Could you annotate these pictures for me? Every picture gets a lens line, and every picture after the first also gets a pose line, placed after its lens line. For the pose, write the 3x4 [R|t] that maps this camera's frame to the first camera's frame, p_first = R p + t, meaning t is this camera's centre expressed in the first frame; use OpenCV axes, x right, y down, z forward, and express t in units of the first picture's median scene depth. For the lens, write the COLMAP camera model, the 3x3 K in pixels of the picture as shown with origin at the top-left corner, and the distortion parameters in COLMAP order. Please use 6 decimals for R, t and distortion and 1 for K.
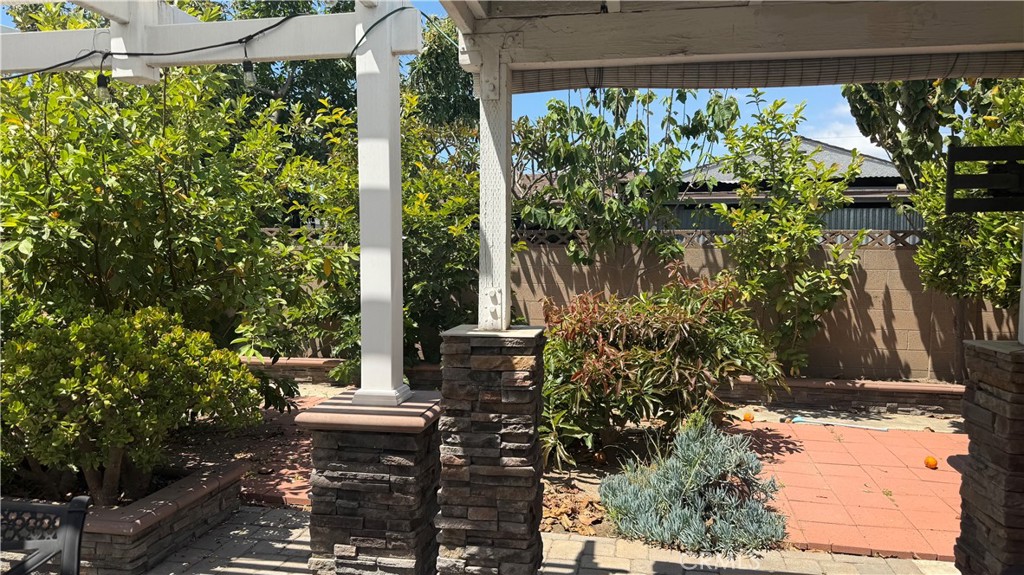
lens RADIAL K [[722.5, 0, 507.6], [0, 722.5, 287.6], [0, 0, 1]] dist [0.018235, -0.020797]
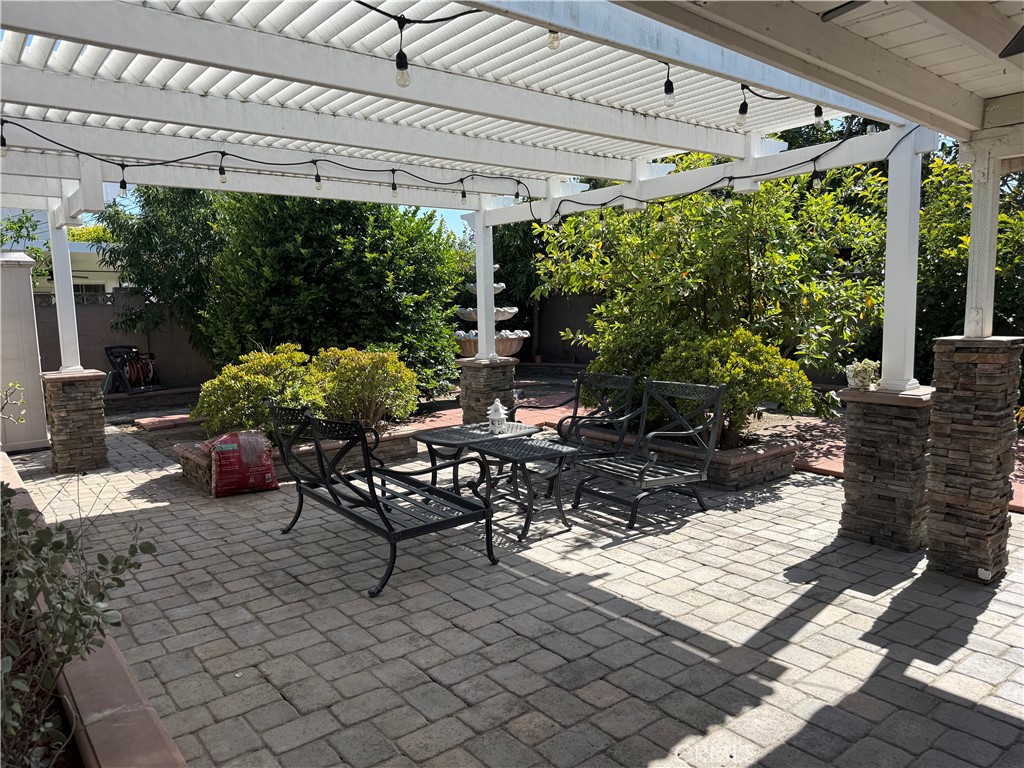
lens RADIAL K [[724.7, 0, 517.5], [0, 724.7, 382.0], [0, 0, 1]] dist [0.023461, -0.029646]
pose [[0.762807, 0.046462, -0.644954, 0.183498], [-0.005122, 0.997818, 0.065824, 0.041893], [0.646605, -0.046907, 0.761381, -0.607165]]
